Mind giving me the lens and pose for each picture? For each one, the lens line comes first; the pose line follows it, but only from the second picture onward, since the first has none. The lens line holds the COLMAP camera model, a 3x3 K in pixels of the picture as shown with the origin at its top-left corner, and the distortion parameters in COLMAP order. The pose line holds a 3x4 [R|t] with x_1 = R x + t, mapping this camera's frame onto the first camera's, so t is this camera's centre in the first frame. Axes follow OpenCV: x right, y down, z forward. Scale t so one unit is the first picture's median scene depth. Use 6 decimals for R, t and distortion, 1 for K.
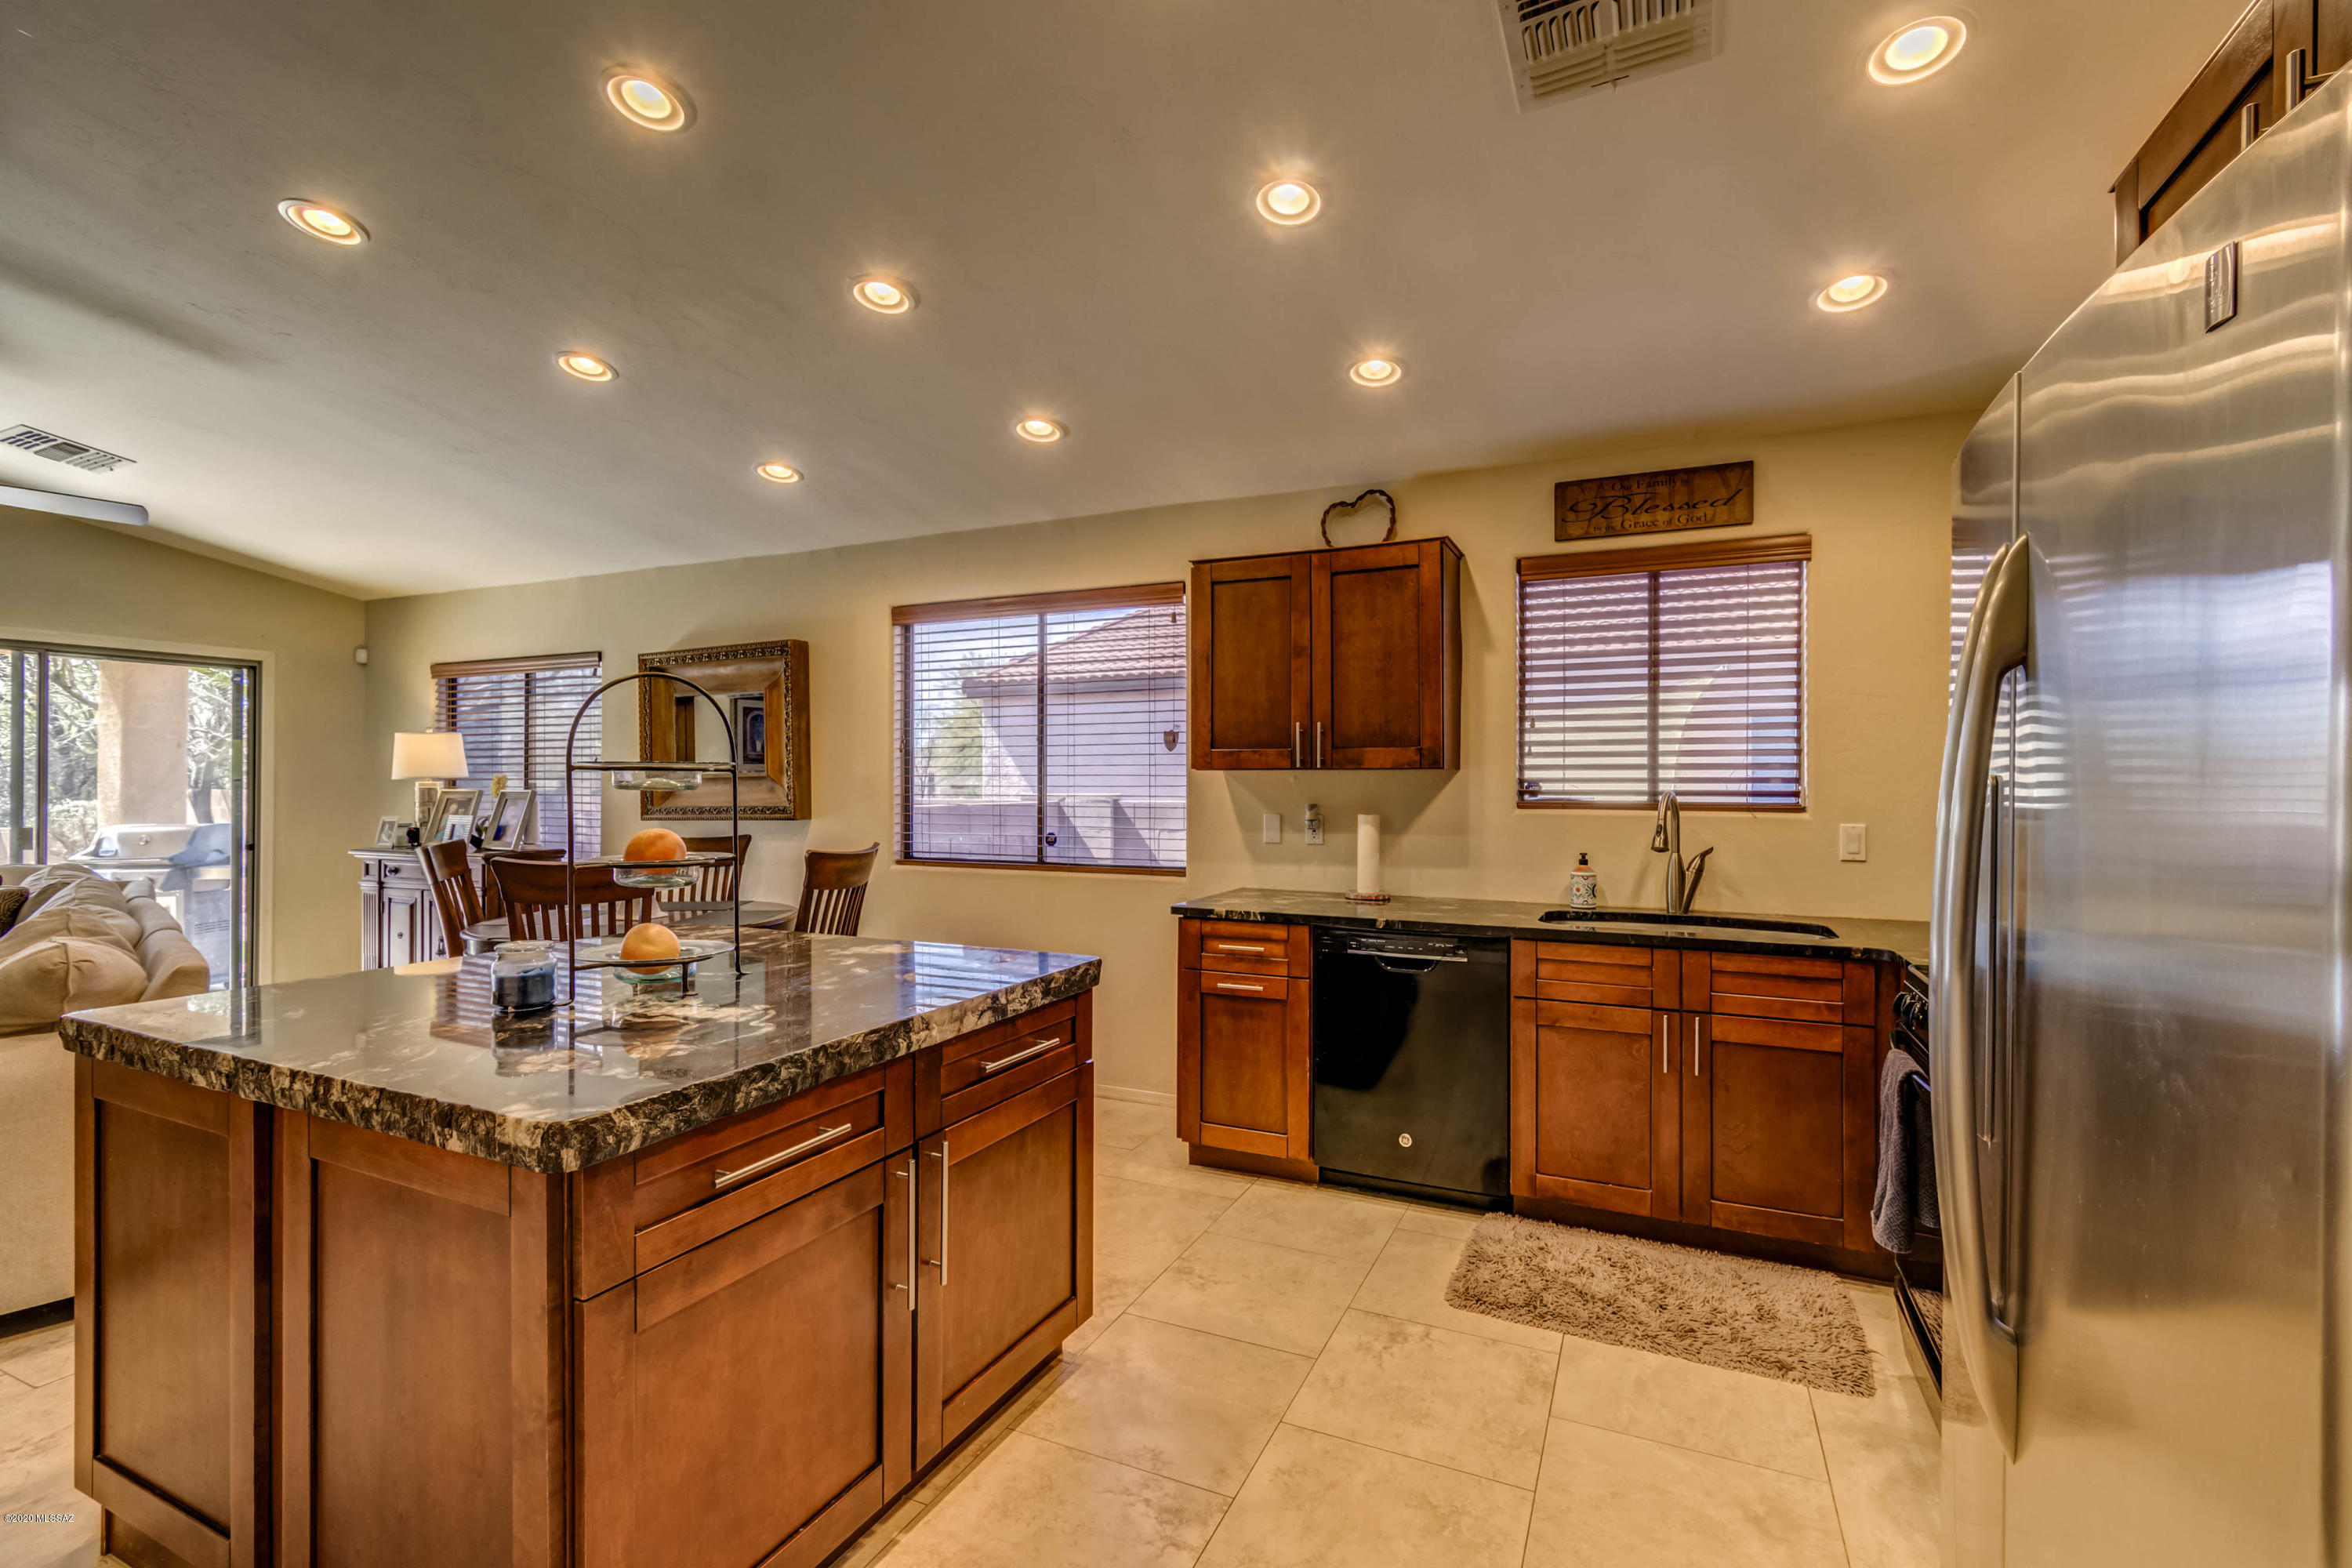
lens RADIAL K [[1038.2, 0, 1195.2], [0, 1038.2, 781.2], [0, 0, 1]] dist [0.002355, -0.000578]
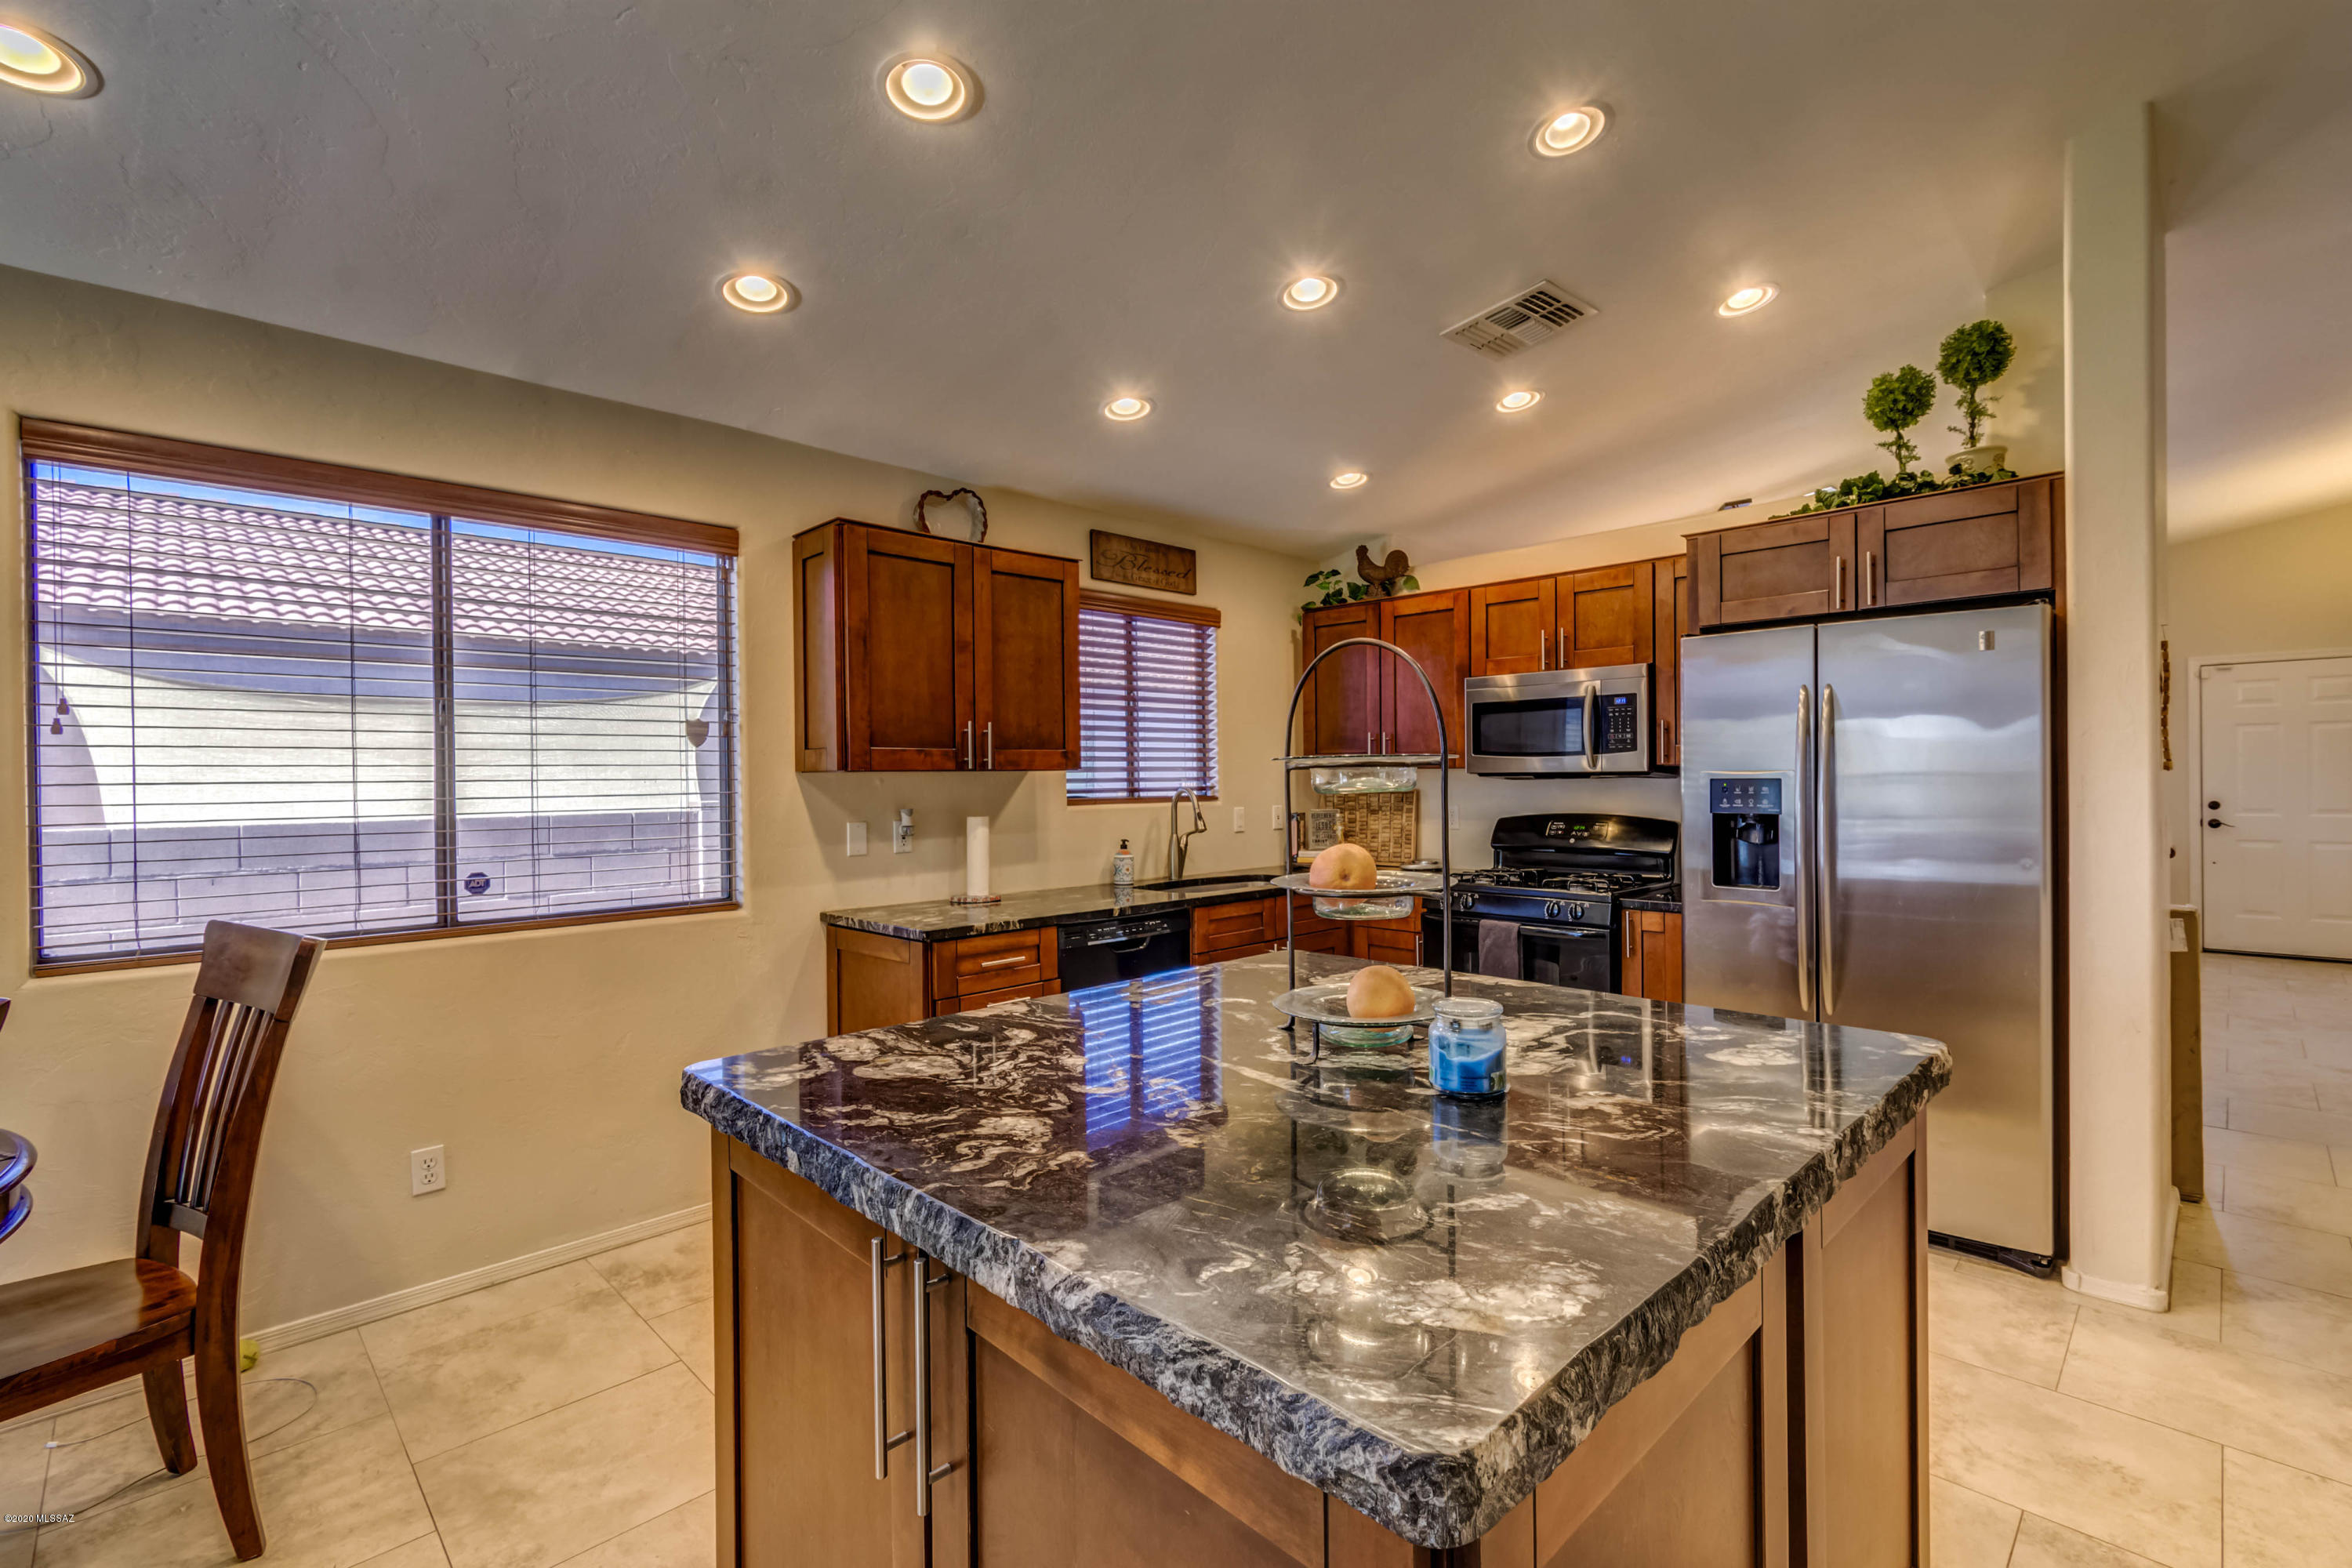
lens RADIAL K [[1038.2, 0, 1195.2], [0, 1038.2, 781.2], [0, 0, 1]] dist [0.002355, -0.000578]
pose [[0.349271, -0.008072, 0.936987, -0.678812], [0.013150, 0.999907, 0.003712, -0.002530], [-0.936930, 0.011025, 0.349344, 0.451272]]
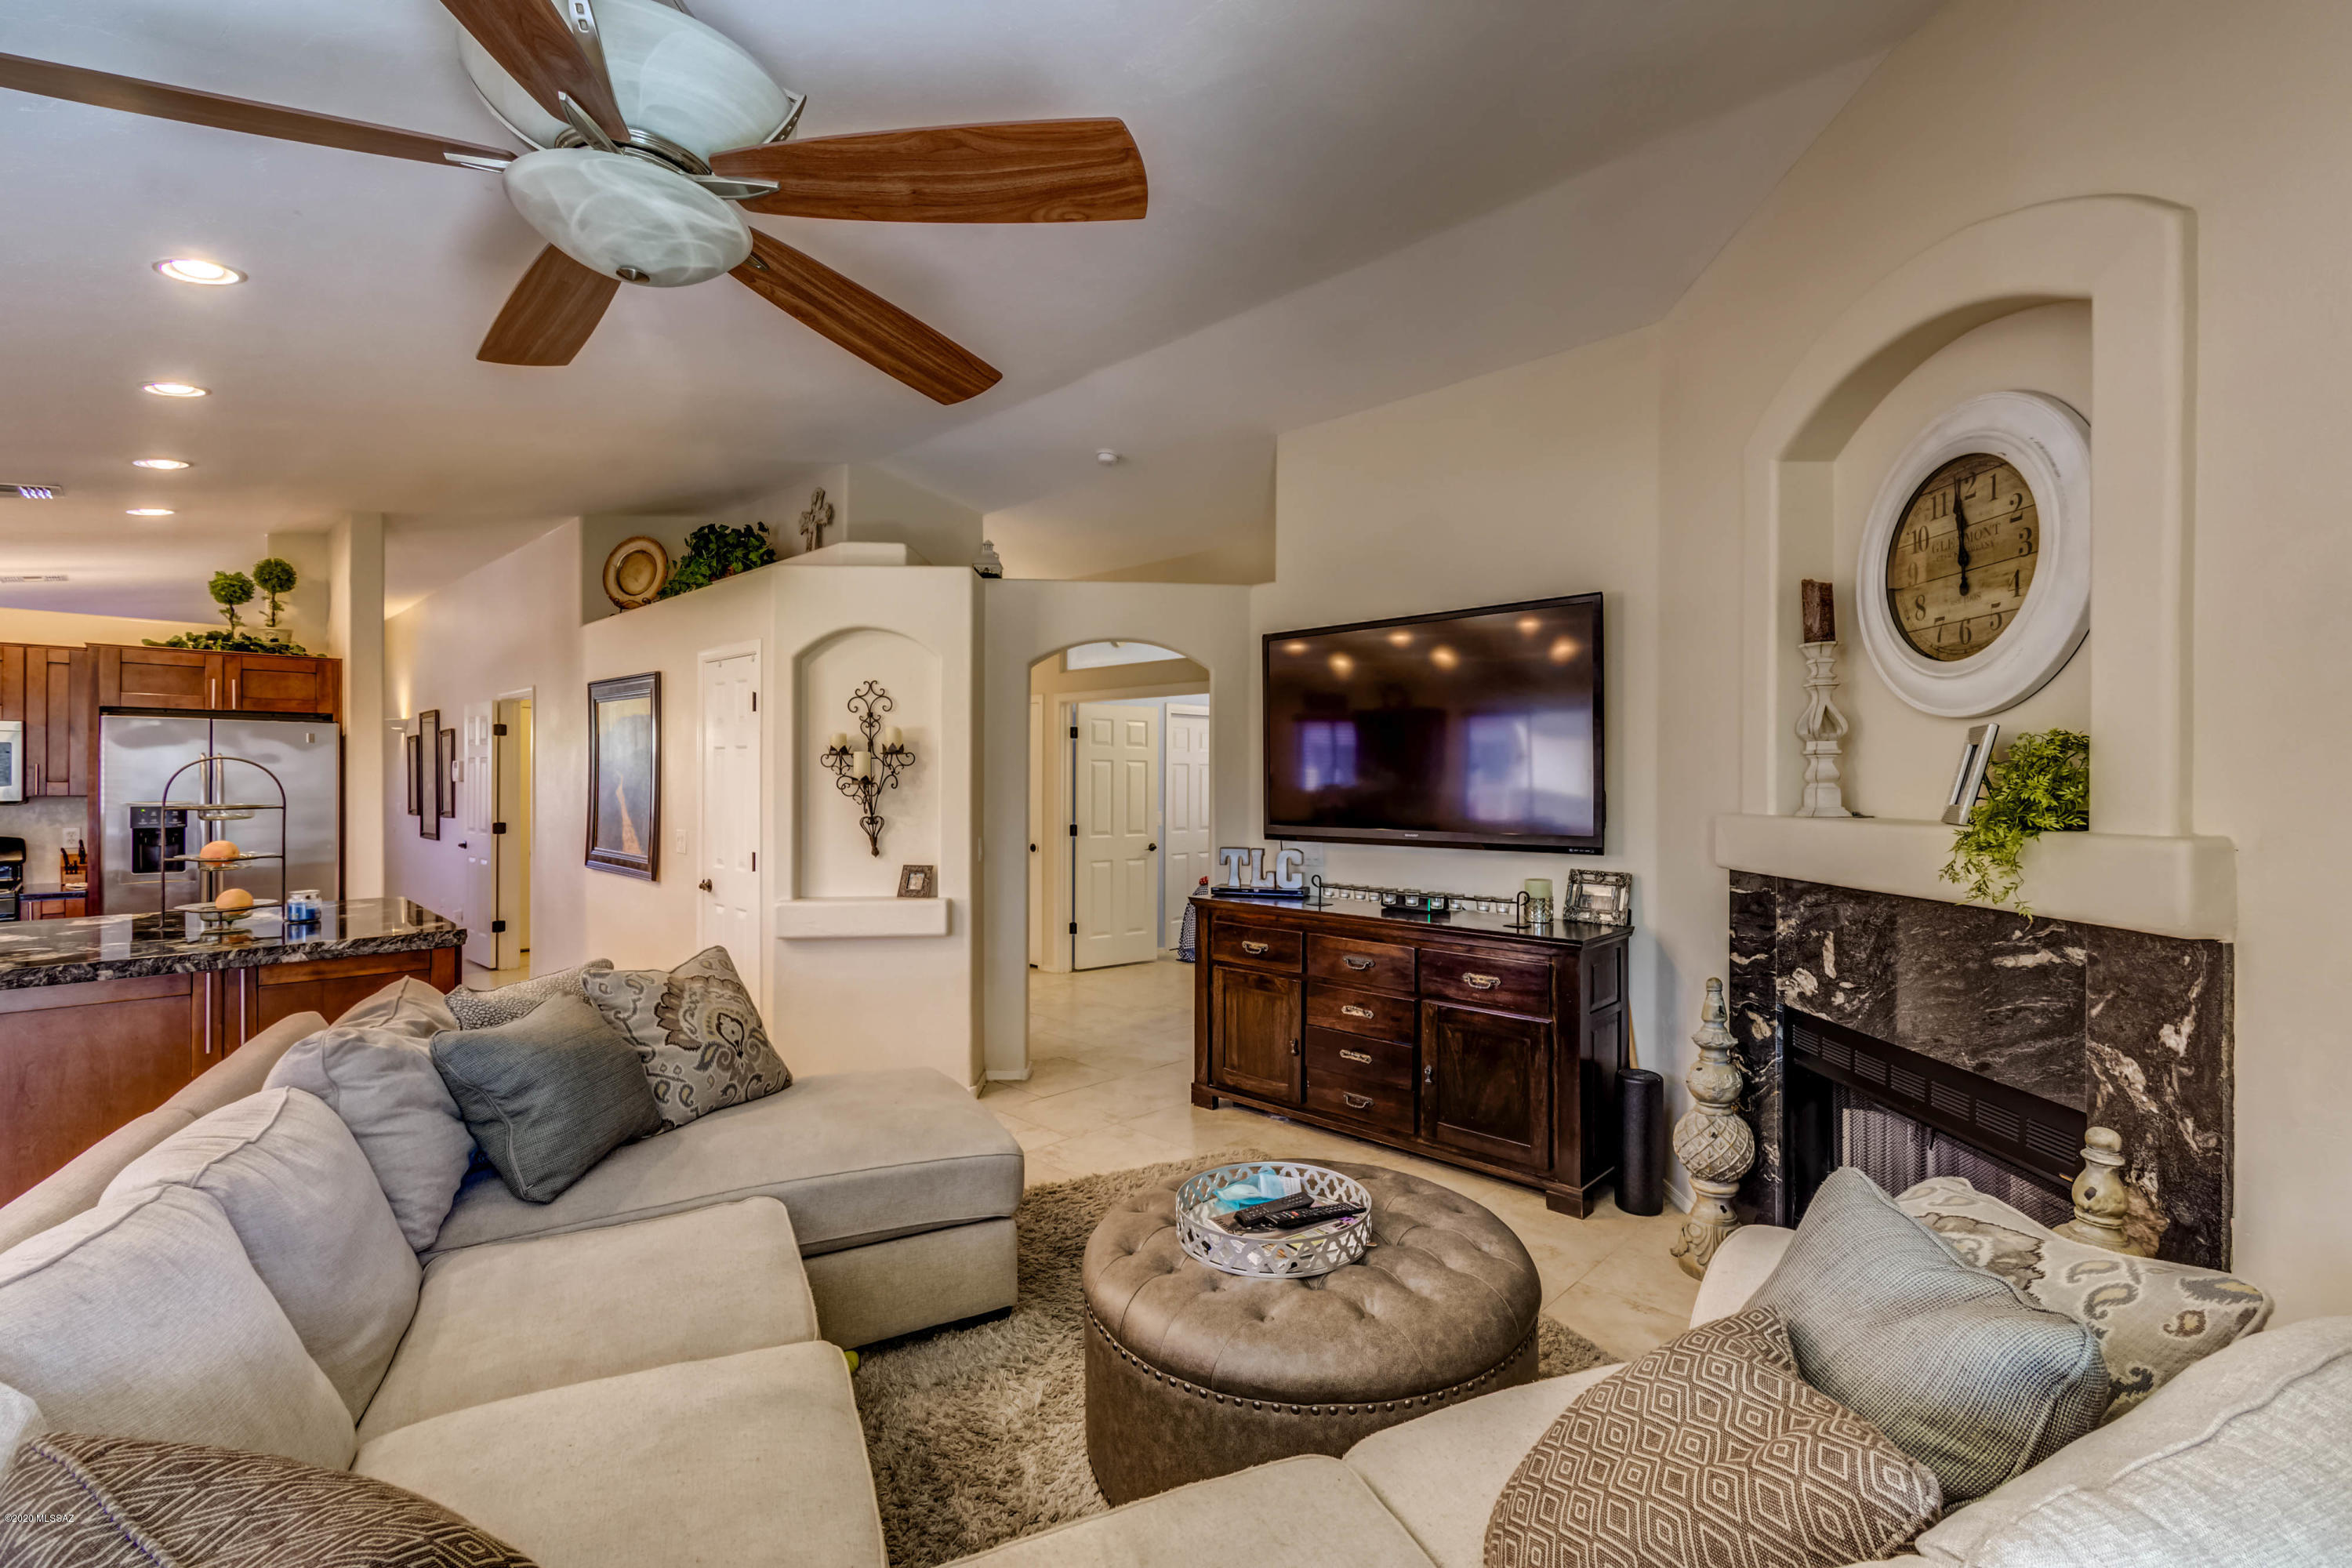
lens RADIAL K [[1038.2, 0, 1195.2], [0, 1038.2, 781.2], [0, 0, 1]] dist [0.002355, -0.000578]
pose [[-0.944549, -0.005260, 0.328327, -1.482364], [-0.003546, 0.999977, 0.005818, -0.041777], [-0.328350, 0.004331, -0.944546, 1.170012]]
